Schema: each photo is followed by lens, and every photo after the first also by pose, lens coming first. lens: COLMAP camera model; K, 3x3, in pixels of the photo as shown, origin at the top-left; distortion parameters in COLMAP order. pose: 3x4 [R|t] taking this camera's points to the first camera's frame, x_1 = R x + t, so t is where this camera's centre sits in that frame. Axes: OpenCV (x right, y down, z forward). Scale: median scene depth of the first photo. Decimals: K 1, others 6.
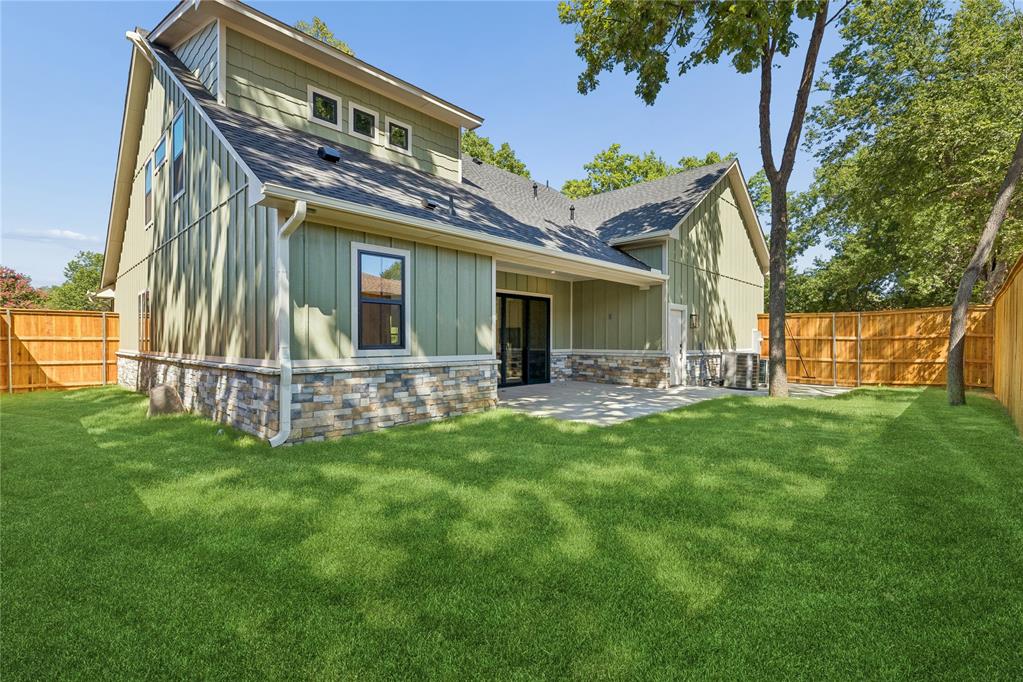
lens RADIAL K [[458.9, 0, 509.7], [0, 458.9, 341.0], [0, 0, 1]] dist [0.002978, -0.000109]
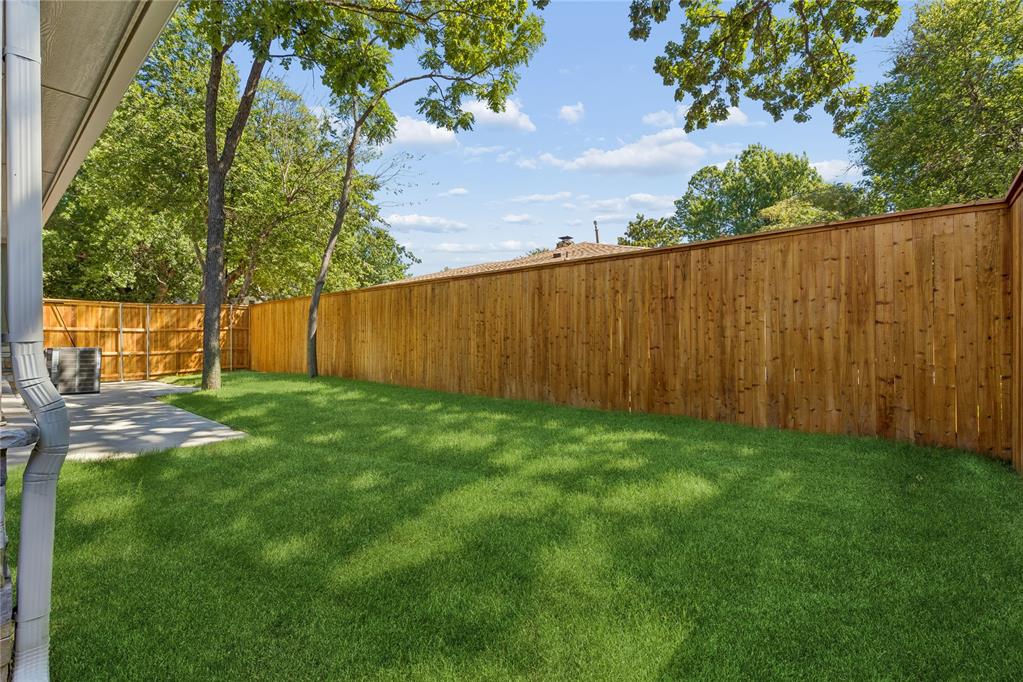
lens RADIAL K [[458.9, 0, 515.4], [0, 458.9, 336.9], [0, 0, 1]] dist [0.002978, -0.000109]
pose [[-0.071612, -0.005799, 0.997416, -0.316165], [0.004295, 0.999972, 0.006122, 0.006489], [-0.997423, 0.004722, -0.071585, 0.308653]]
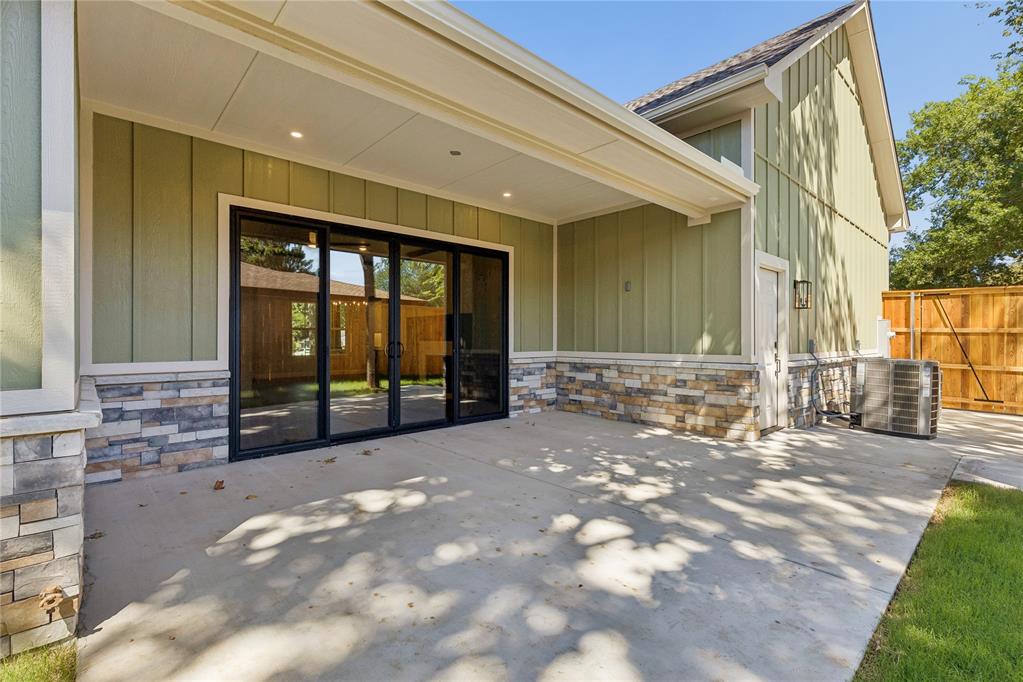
lens RADIAL K [[458.9, 0, 519.0], [0, 458.9, 340.7], [0, 0, 1]] dist [0.002978, -0.000109]
pose [[0.998741, -0.002621, -0.050100, 0.121871], [0.002620, 0.999997, -0.000093, 0.005305], [0.050100, -0.000039, 0.998744, 0.477107]]
